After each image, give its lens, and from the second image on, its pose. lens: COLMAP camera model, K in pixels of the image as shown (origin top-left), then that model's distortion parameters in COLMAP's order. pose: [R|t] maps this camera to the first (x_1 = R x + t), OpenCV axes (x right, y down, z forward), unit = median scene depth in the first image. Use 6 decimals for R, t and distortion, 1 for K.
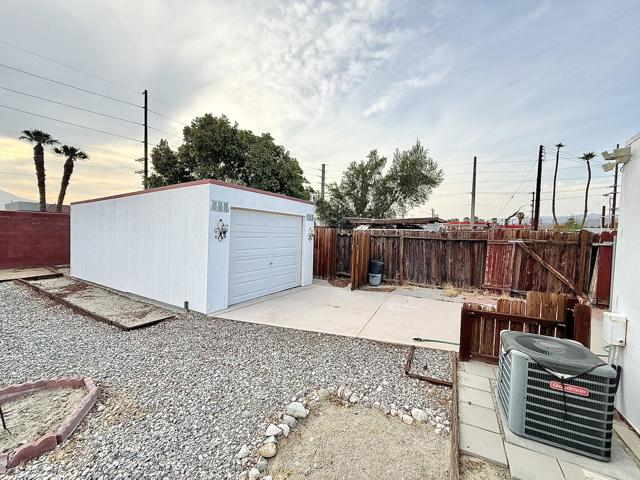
lens RADIAL K [[255.2, 0, 318.2], [0, 255.2, 240.3], [0, 0, 1]] dist [0.001230, 0.000393]
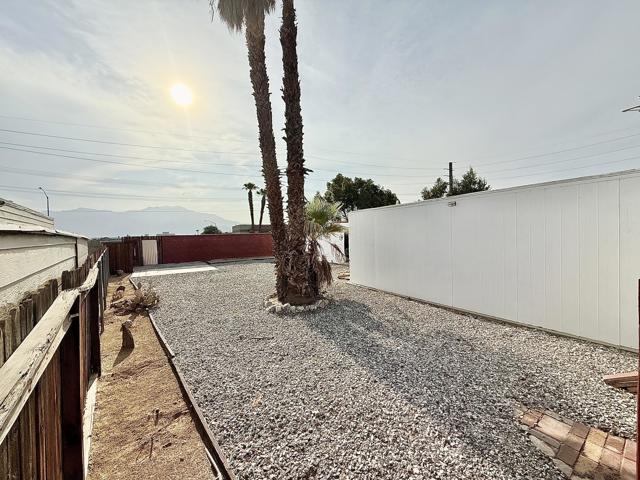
lens RADIAL K [[255.2, 0, 318.2], [0, 255.2, 240.3], [0, 0, 1]] dist [0.001230, 0.000393]
pose [[0.868253, -0.042180, -0.494325, 0.337613], [0.036193, 0.999110, -0.021683, 0.019295], [0.494799, 0.000936, 0.869007, -0.679357]]
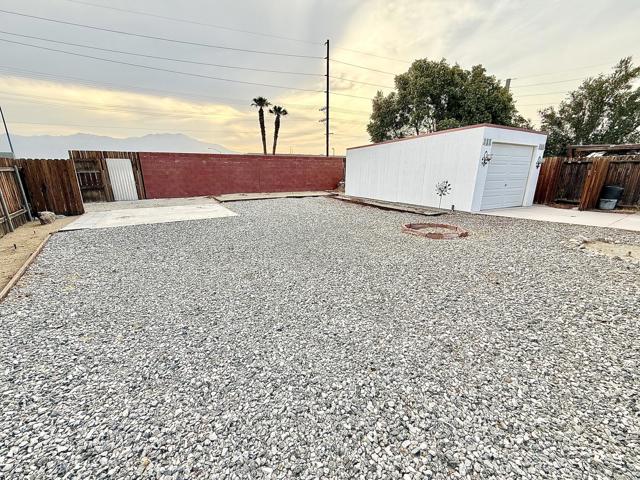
lens RADIAL K [[255.2, 0, 318.2], [0, 255.2, 240.3], [0, 0, 1]] dist [0.001230, 0.000393]
pose [[0.853566, 0.112413, -0.508713, -0.145920], [0.004779, 0.974714, 0.223407, 0.032853], [0.520963, -0.193124, 0.831445, -0.318926]]
